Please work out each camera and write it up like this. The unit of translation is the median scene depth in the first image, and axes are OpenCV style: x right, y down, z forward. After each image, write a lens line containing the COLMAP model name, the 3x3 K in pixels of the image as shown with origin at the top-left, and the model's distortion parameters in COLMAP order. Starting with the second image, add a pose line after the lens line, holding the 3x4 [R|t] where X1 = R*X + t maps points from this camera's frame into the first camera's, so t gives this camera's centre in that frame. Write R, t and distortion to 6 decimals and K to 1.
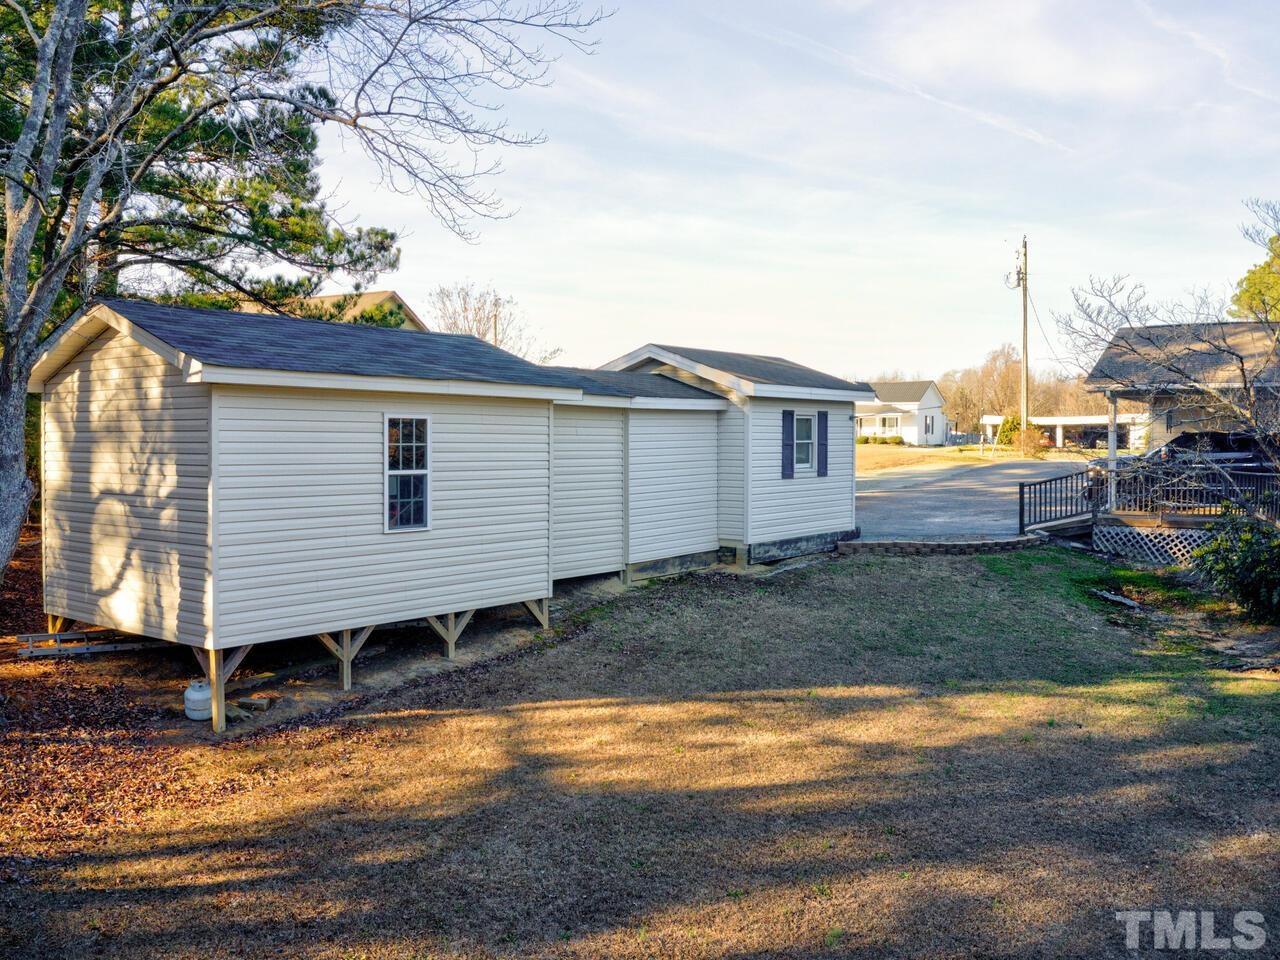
lens RADIAL K [[1186.0, 0, 640.0], [0, 1186.0, 480.0], [0, 0, 1]] dist [0.006343, 0.000773]
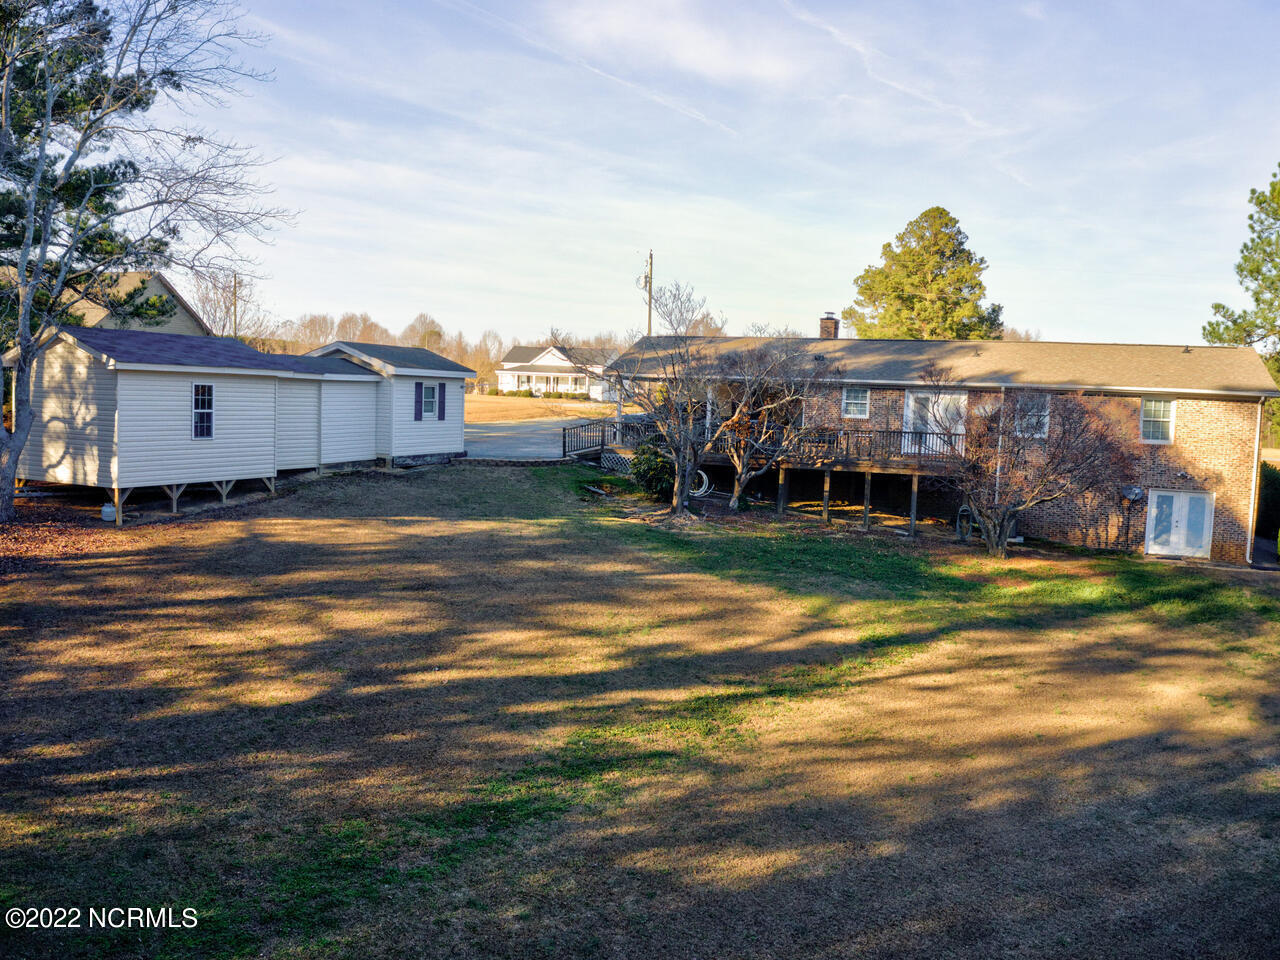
lens RADIAL K [[1062.3, 0, 640.6], [0, 1062.3, 505.6], [0, 0, 1]] dist [0.045712, -0.273650]
pose [[0.969981, 0.009025, 0.243011, 0.074381], [-0.026753, 0.997206, 0.069752, 0.006587], [-0.241703, -0.074159, 0.967512, -0.765107]]
